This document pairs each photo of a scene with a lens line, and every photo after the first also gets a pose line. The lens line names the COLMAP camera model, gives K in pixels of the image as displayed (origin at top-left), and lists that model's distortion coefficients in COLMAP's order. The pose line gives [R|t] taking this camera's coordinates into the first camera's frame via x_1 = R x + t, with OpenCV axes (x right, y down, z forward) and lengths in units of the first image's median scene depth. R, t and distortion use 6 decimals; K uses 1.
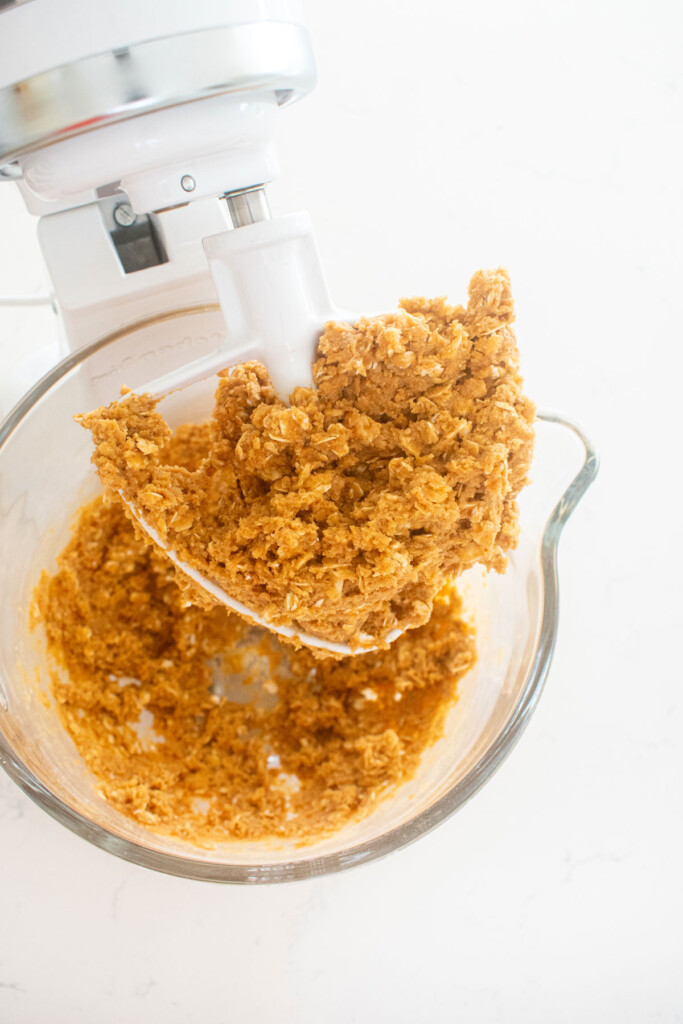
lens RADIAL K [[934.6, 0, 341.5], [0, 934.6, 512.0], [0, 0, 1]] dist [-0.081107, 0.010328]
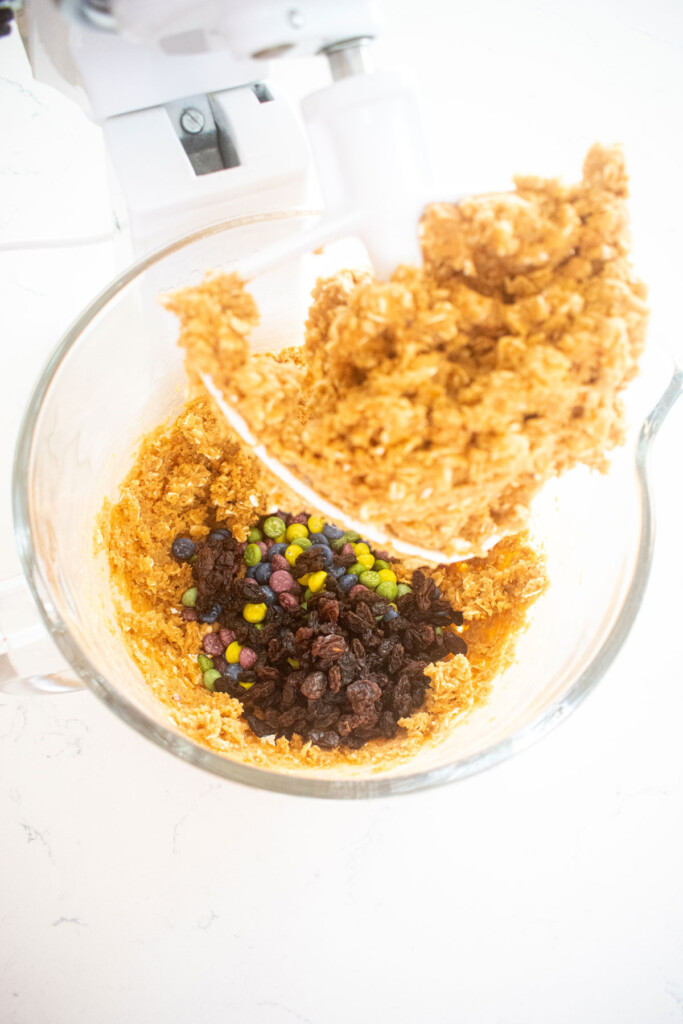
lens RADIAL K [[842.9, 0, 344.9], [0, 842.9, 544.7], [0, 0, 1]] dist [-0.090414, 0.010245]
pose [[0.999956, -0.003368, 0.008779, -0.081070], [0.003029, 0.999259, 0.038369, 0.084104], [-0.008902, -0.038340, 0.999225, 0.120833]]
